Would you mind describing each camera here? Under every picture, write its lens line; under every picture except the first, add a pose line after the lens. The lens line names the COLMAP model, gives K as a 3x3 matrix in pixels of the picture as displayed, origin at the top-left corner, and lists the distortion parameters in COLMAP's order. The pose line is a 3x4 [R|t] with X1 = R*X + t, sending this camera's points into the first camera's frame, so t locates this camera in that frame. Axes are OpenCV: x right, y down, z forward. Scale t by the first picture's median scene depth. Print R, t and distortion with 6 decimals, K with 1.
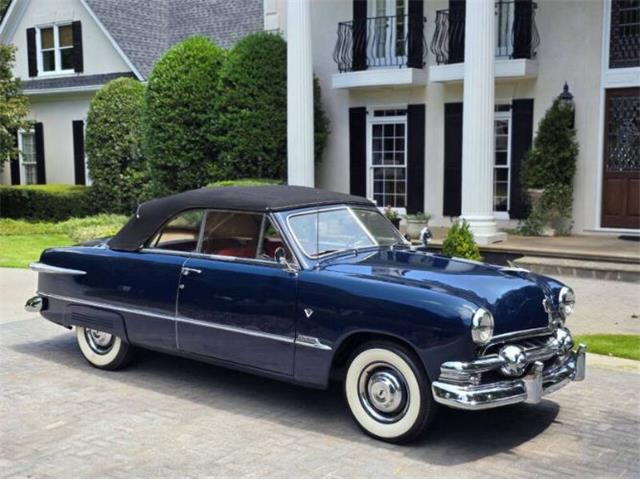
lens RADIAL K [[862.2, 0, 320.0], [0, 862.2, 240.0], [0, 0, 1]] dist [0.067921, -0.020030]
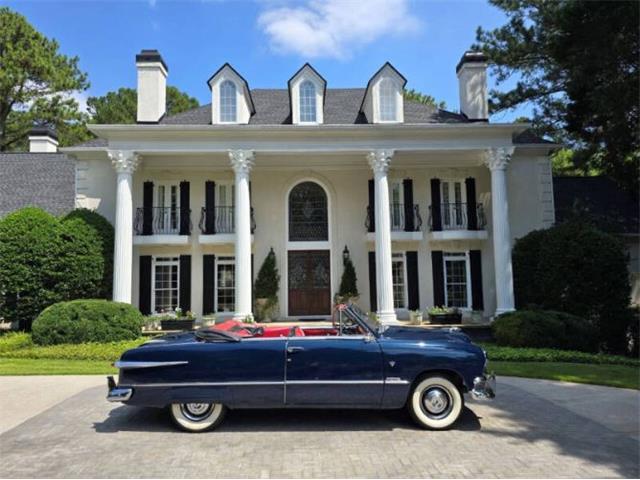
lens RADIAL K [[426.5, 0, 320.0], [0, 426.5, 240.0], [0, 0, 1]] dist [0.046036, -0.038129]
pose [[0.775112, 0.051692, 0.629706, -0.276895], [0.076666, 0.981588, -0.174947, -0.009114], [-0.627155, 0.183881, 0.756878, 0.149525]]
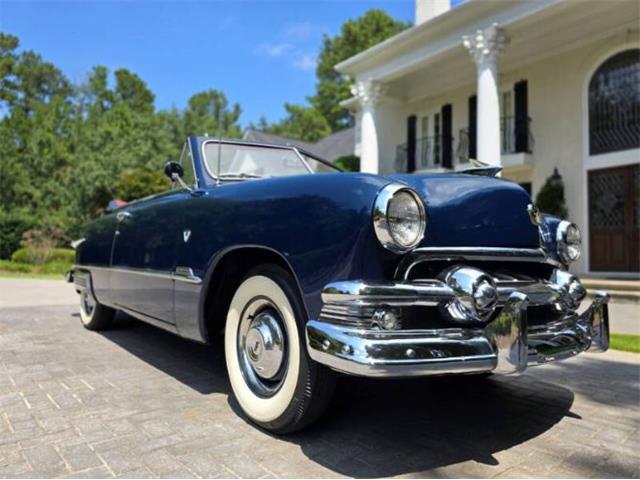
lens RADIAL K [[438.6, 0, 323.4], [0, 438.6, 240.2], [0, 0, 1]] dist [0.034676, -0.029778]
pose [[0.977419, 0.005411, -0.211243, 0.071036], [-0.038454, 0.987536, -0.152626, 0.056241], [0.207784, 0.157302, 0.965444, 0.262690]]
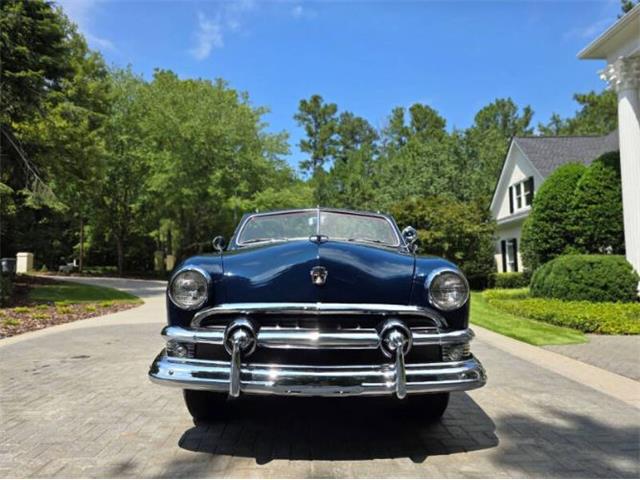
lens RADIAL K [[438.6, 0, 323.4], [0, 438.6, 240.2], [0, 0, 1]] dist [0.034676, -0.029778]
pose [[0.619577, -0.071914, -0.781635, 0.215661], [-0.069083, 0.986934, -0.145562, 0.038228], [0.781890, 0.144185, 0.606513, 0.297030]]
